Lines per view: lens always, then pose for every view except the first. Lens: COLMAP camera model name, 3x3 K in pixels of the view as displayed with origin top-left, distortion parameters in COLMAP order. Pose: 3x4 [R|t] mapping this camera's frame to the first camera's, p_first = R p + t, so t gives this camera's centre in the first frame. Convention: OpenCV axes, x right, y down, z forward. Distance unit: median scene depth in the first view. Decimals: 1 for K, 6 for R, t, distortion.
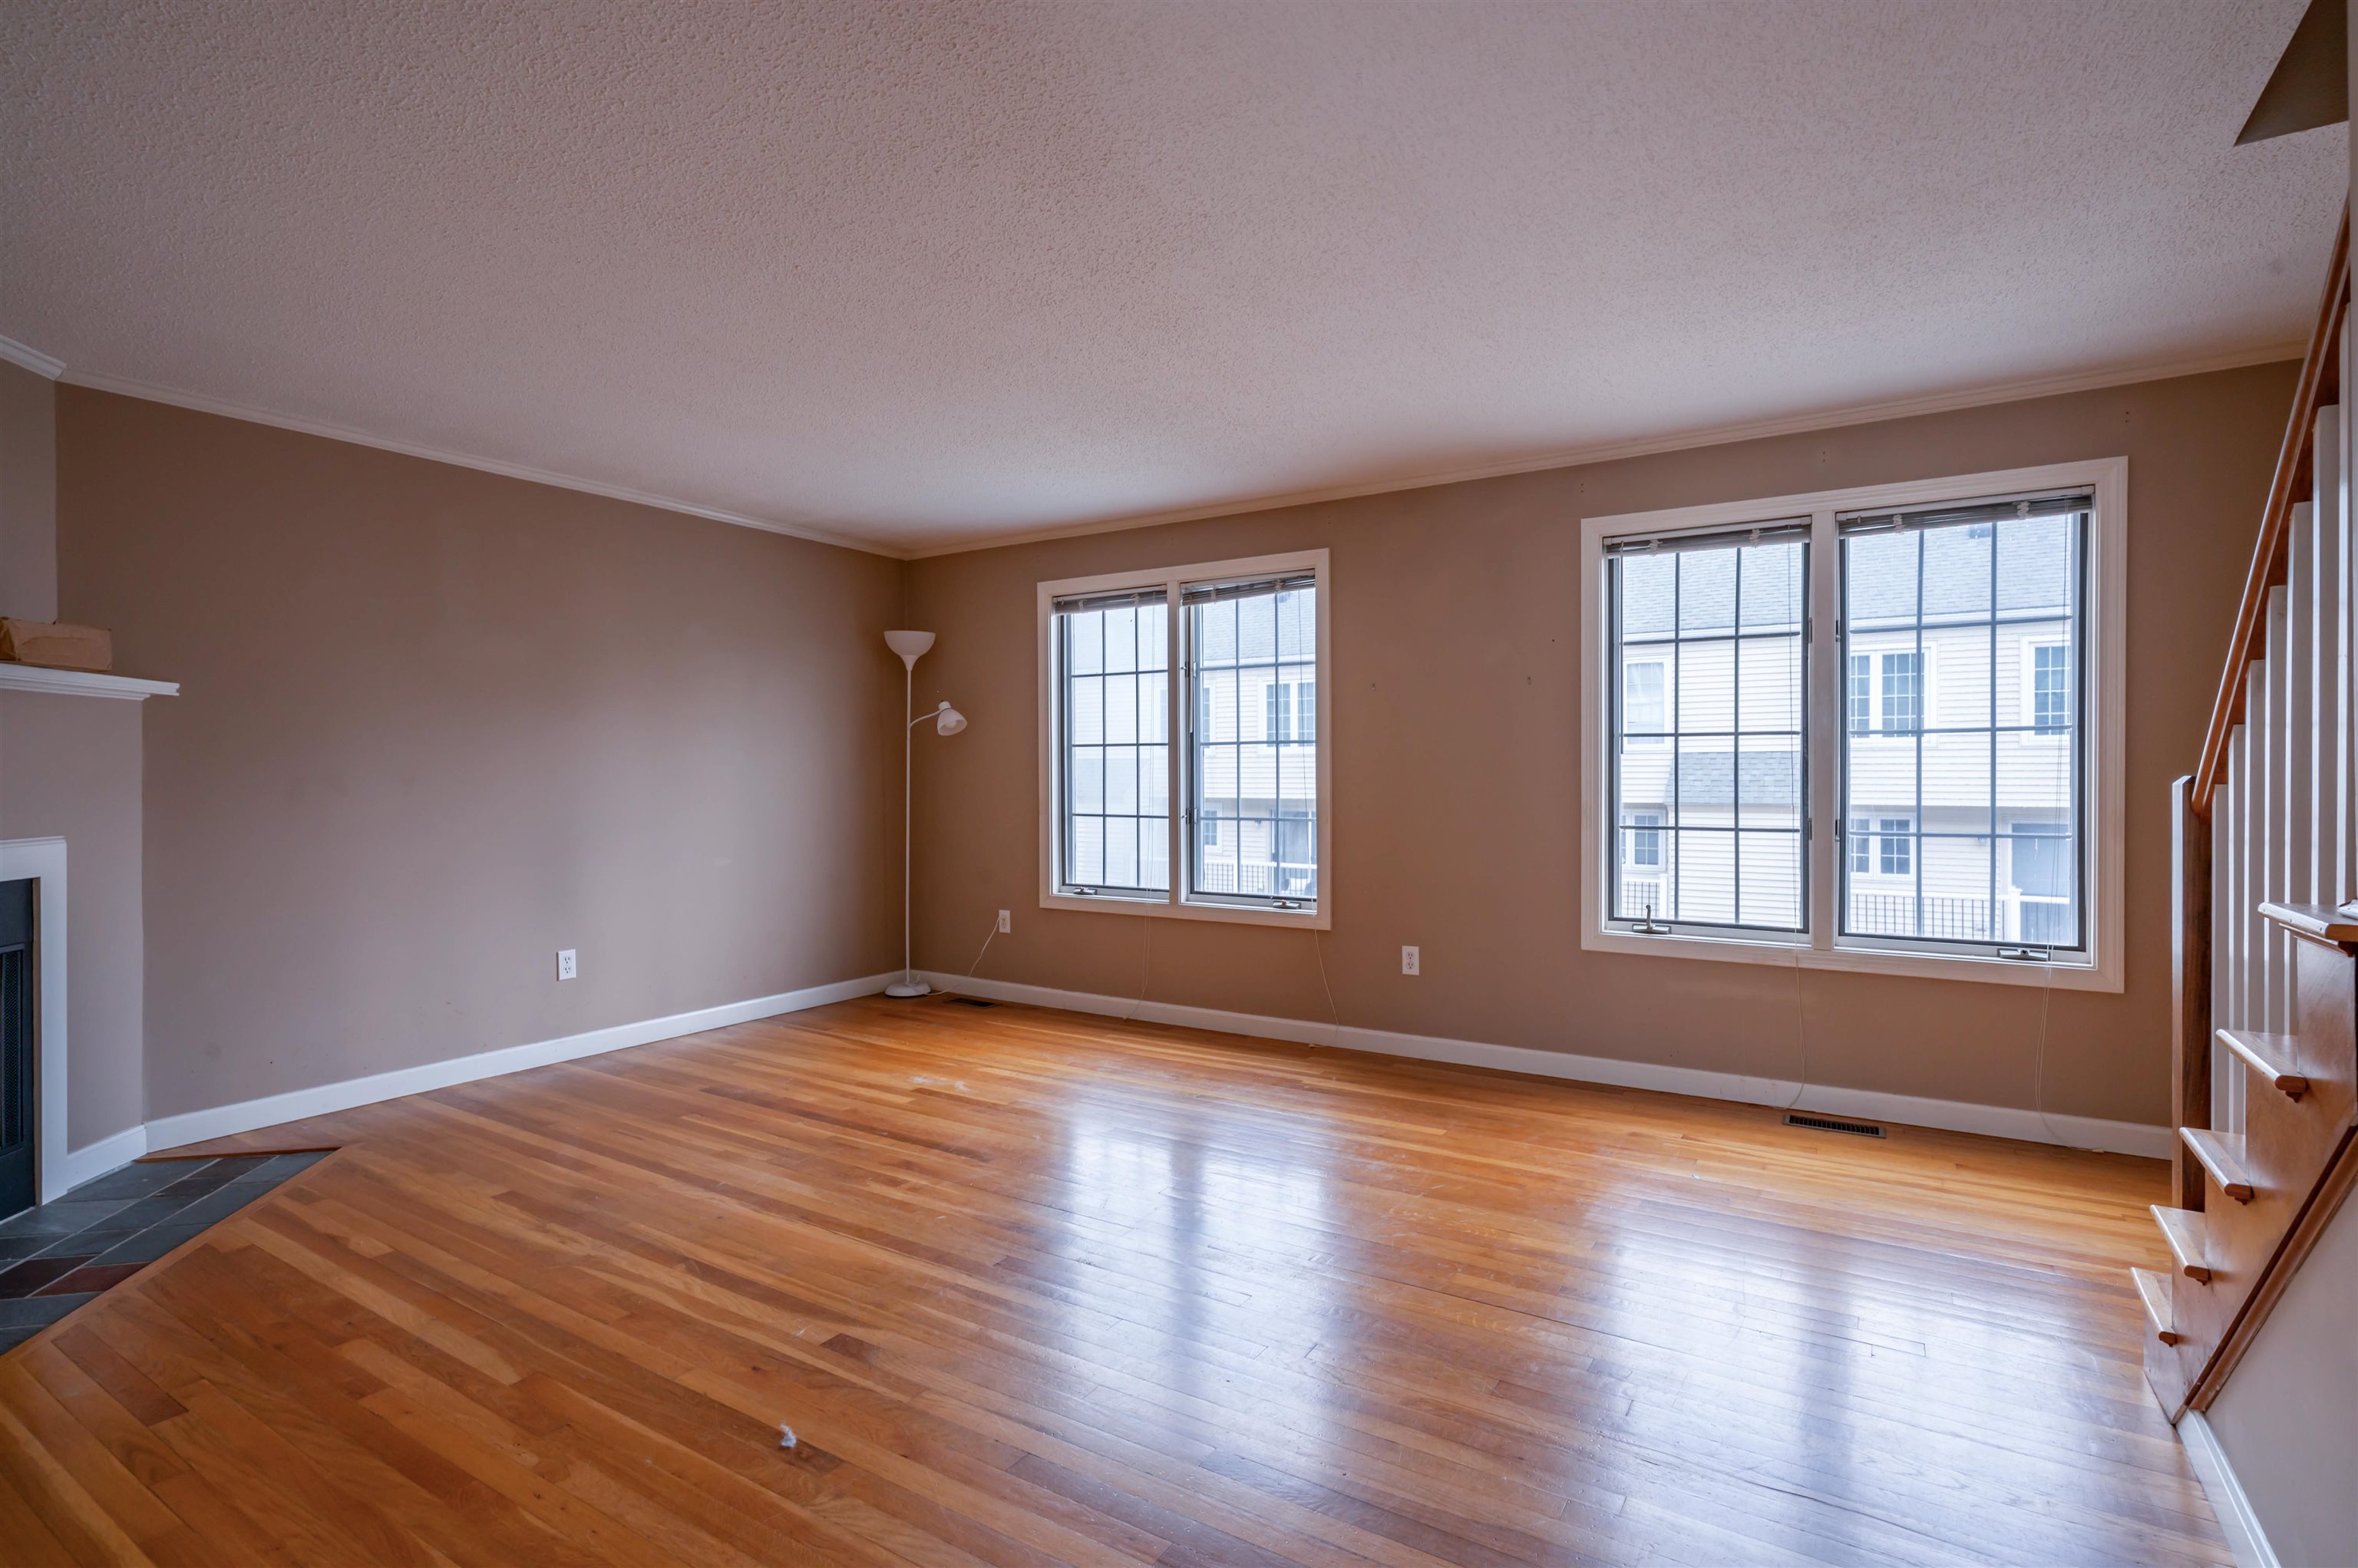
lens RADIAL K [[1133.0, 0, 1300.3], [0, 1133.0, 797.6], [0, 0, 1]] dist [0.016672, -0.000827]
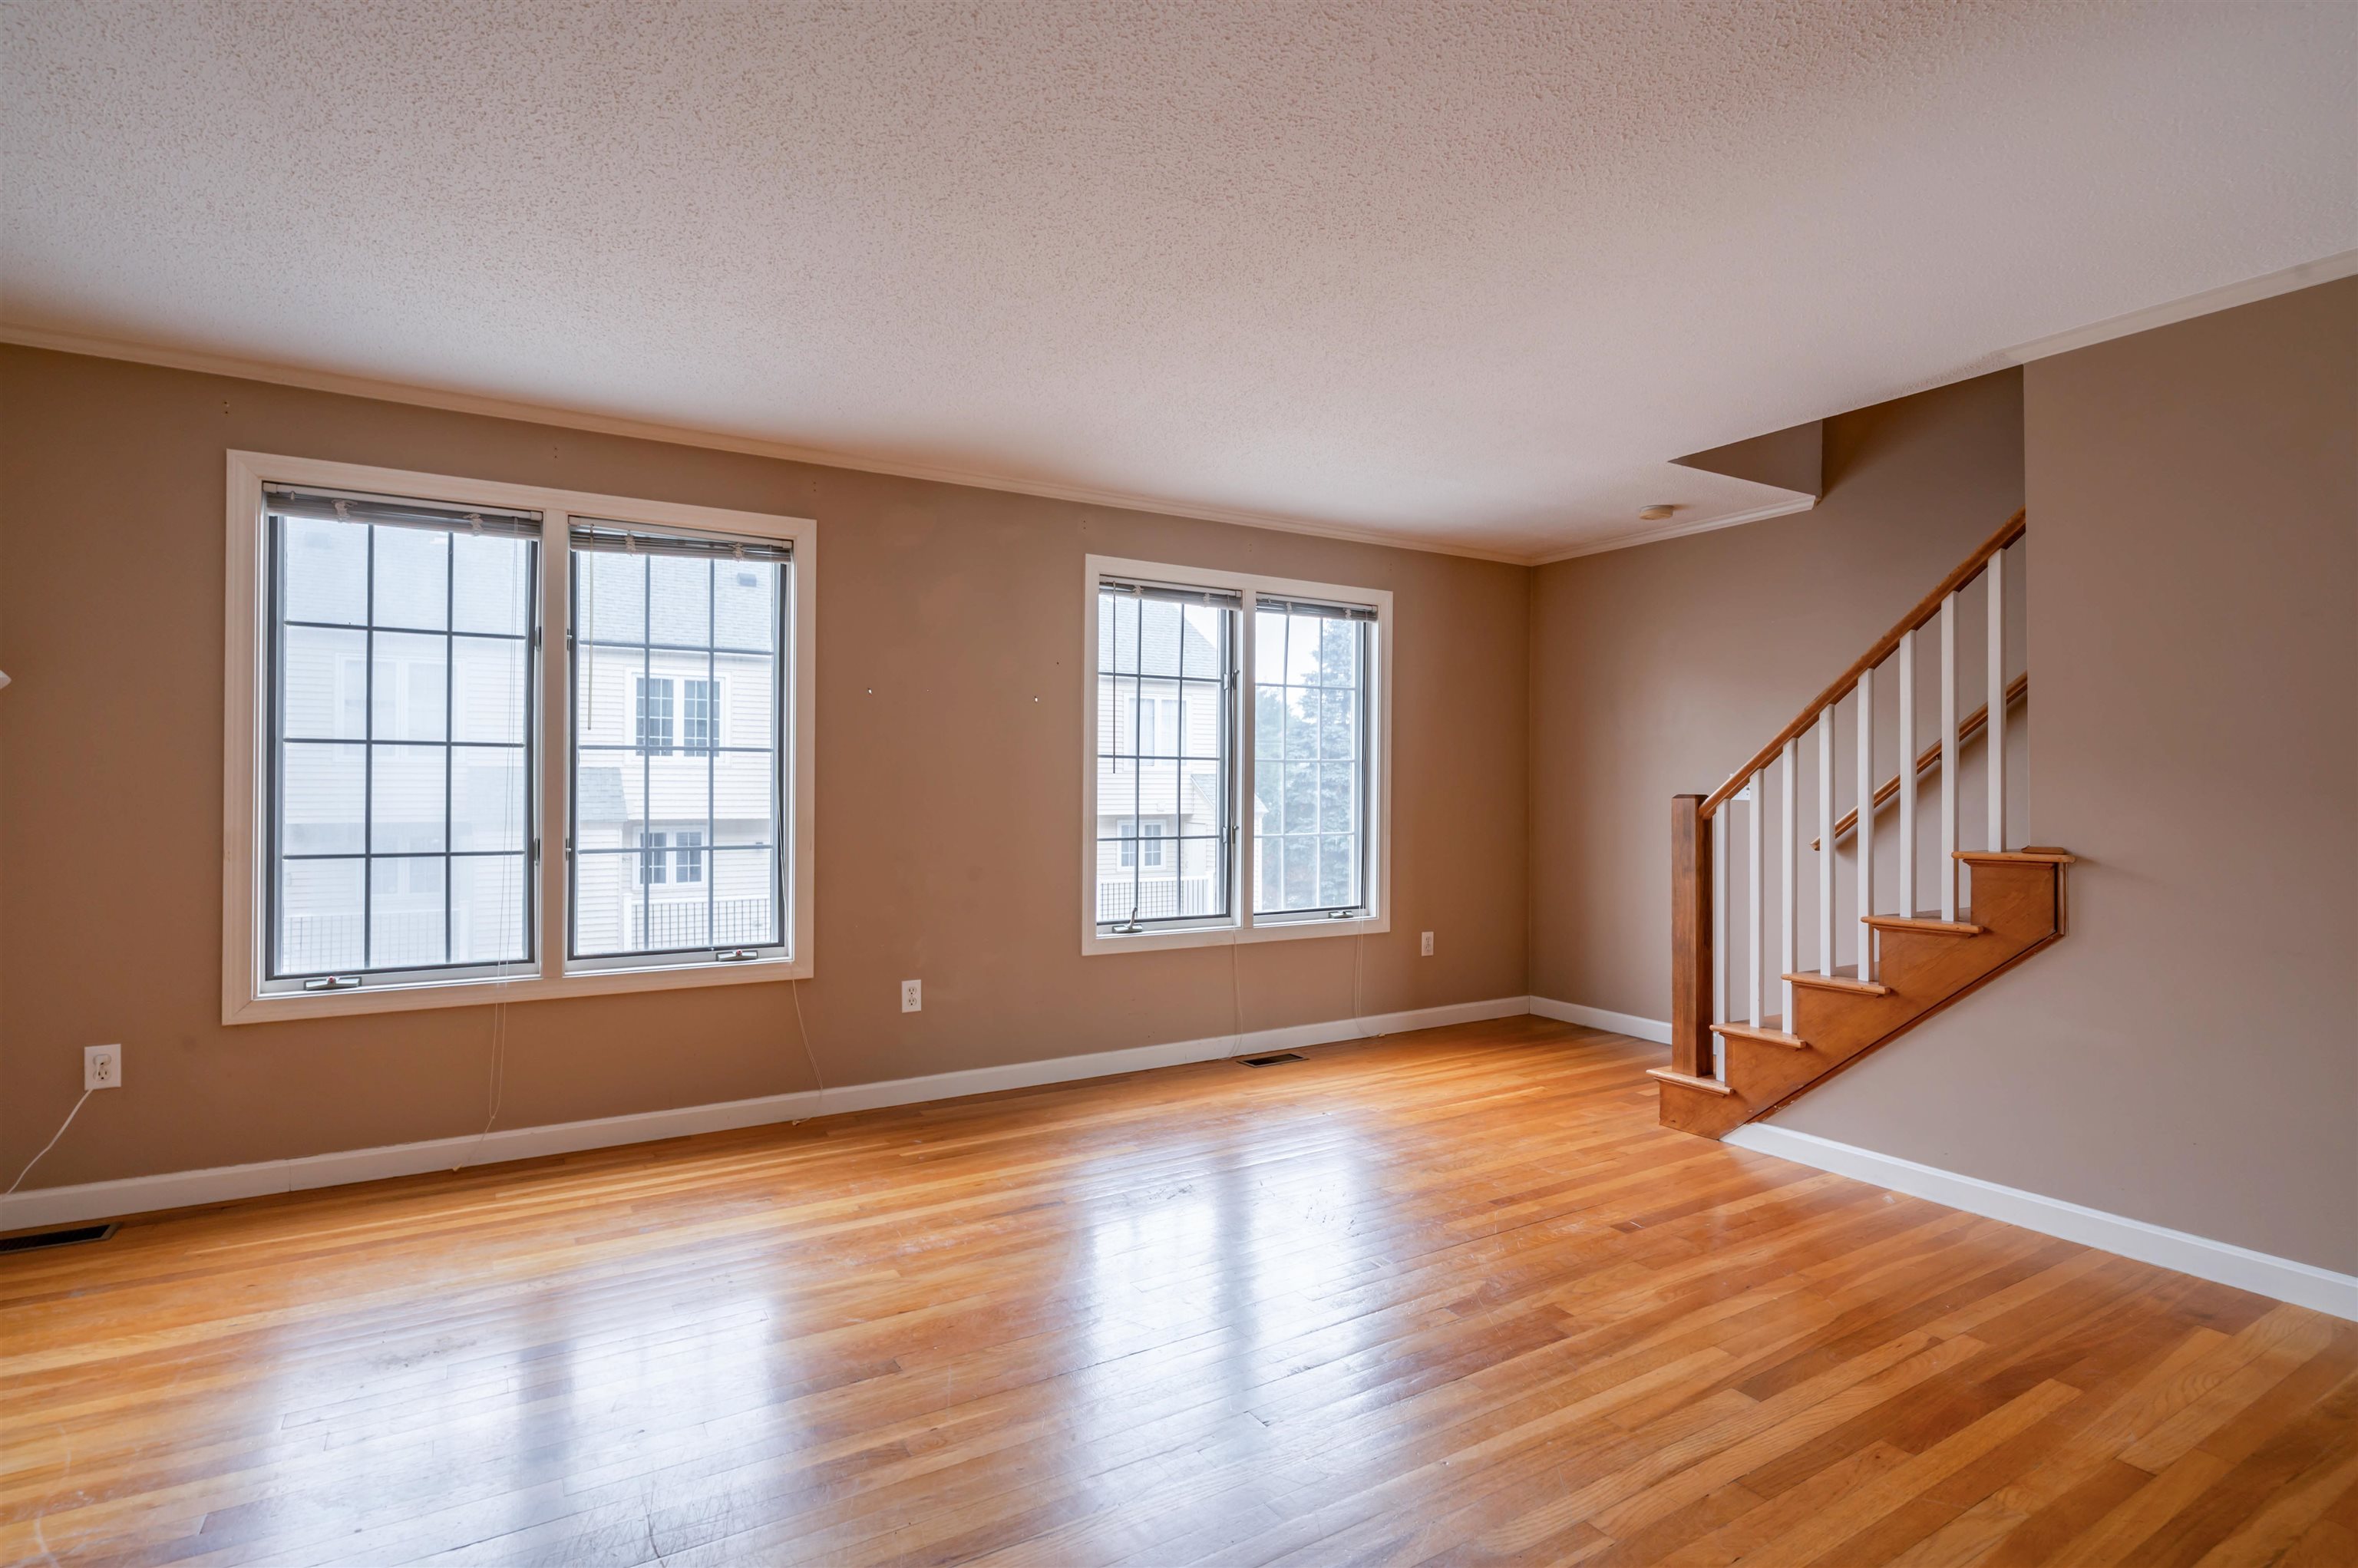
lens RADIAL K [[1165.8, 0, 1176.1], [0, 1165.8, 780.7], [0, 0, 1]] dist [-0.005478, 0.001851]
pose [[0.486046, 0.011824, 0.873853, -0.175728], [0.012775, 0.999705, -0.020633, -0.001975], [-0.873840, 0.021192, 0.485752, 0.109440]]
